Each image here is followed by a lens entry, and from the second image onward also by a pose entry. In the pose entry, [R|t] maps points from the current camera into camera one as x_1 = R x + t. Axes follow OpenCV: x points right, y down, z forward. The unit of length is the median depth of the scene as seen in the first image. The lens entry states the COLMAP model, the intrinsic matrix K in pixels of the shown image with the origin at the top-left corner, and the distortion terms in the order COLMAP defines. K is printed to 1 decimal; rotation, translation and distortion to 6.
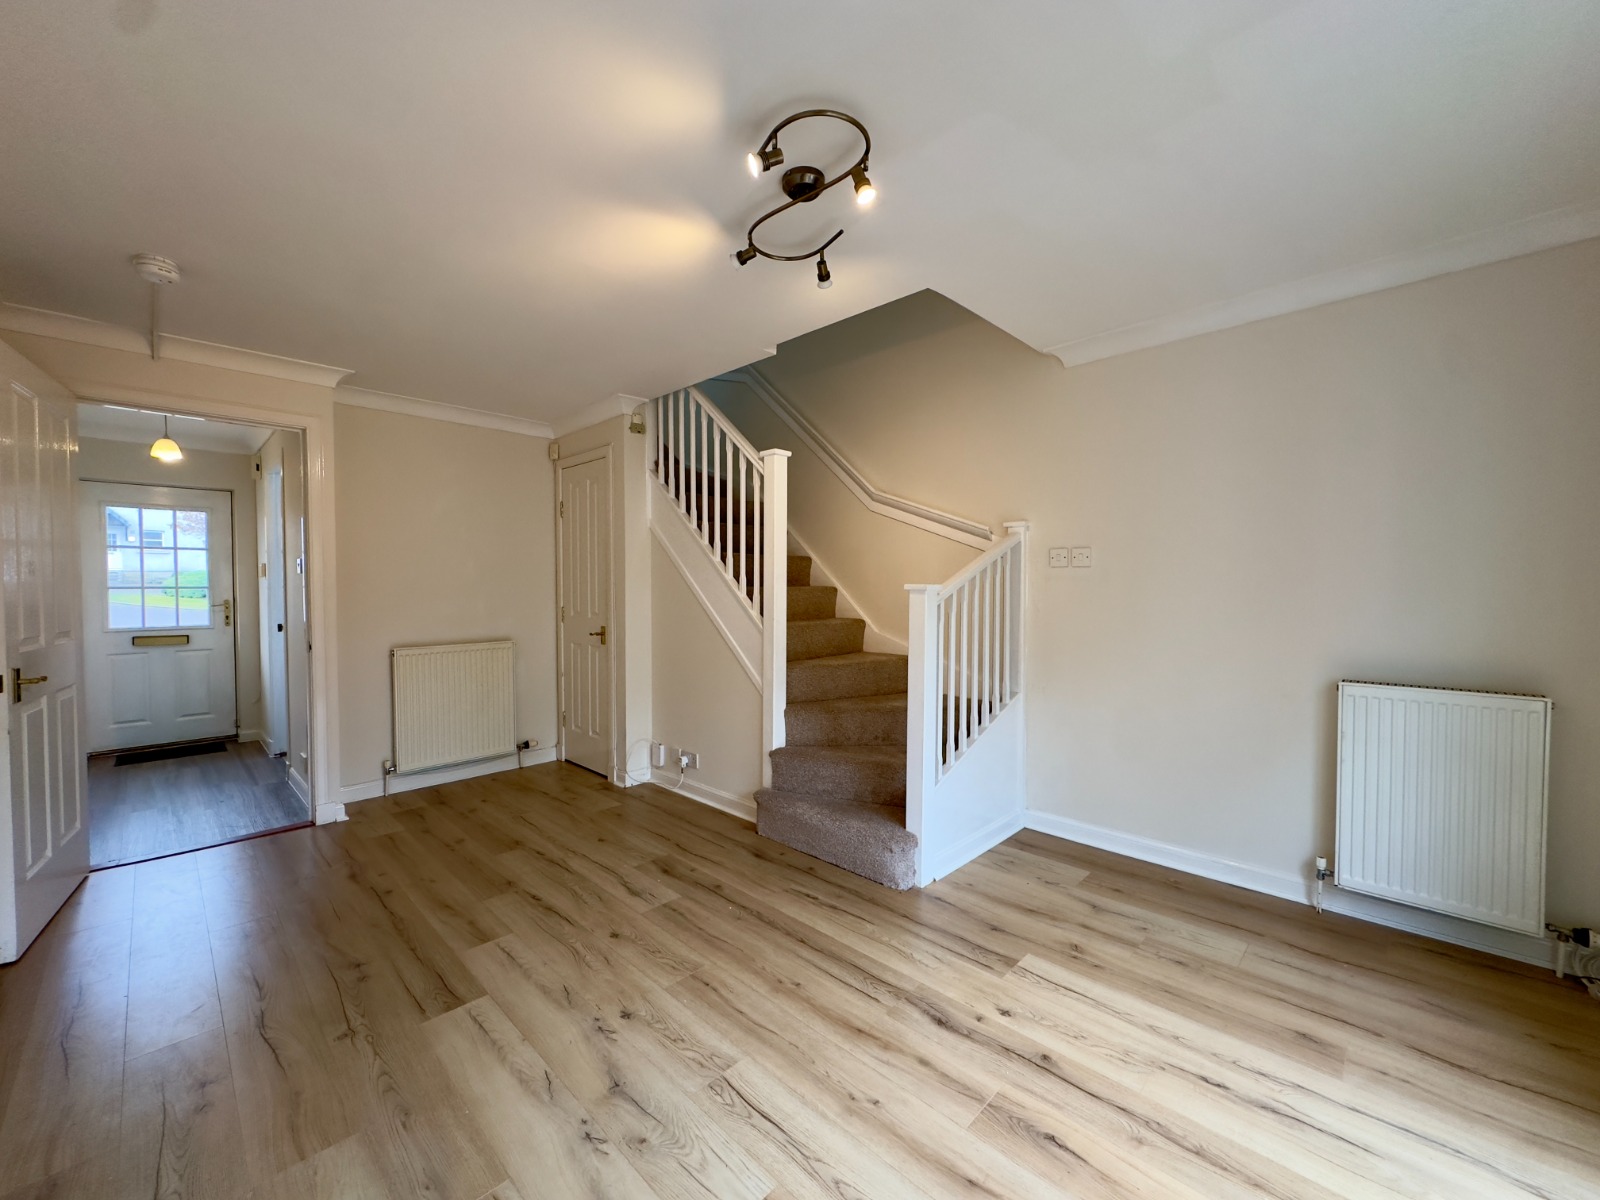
lens RADIAL K [[638.3, 0, 807.4], [0, 638.3, 602.1], [0, 0, 1]] dist [-0.002556, 0.000107]
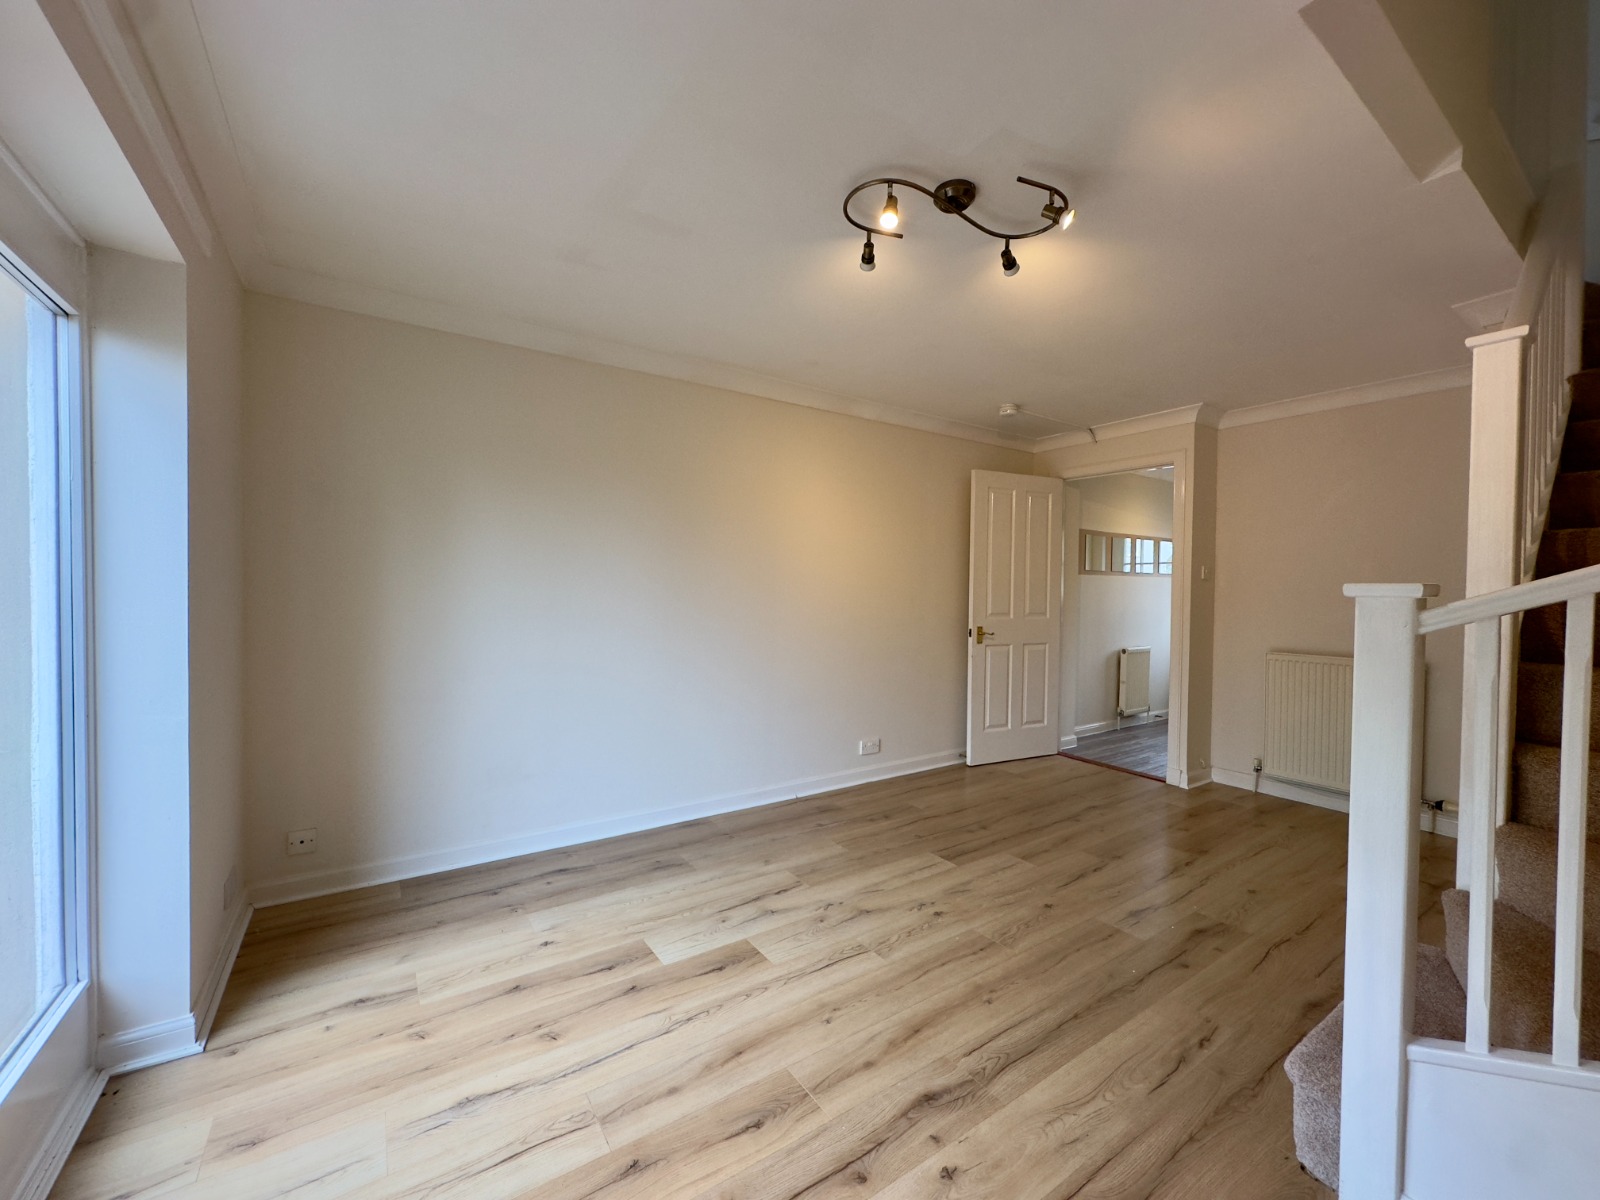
lens RADIAL K [[638.3, 0, 786.5], [0, 638.3, 603.3], [0, 0, 1]] dist [-0.002556, 0.000107]
pose [[-0.218941, 0.022076, -0.975488, 0.914806], [-0.036869, 0.998843, 0.030879, -0.013212], [0.975041, 0.042726, -0.217873, 0.838561]]
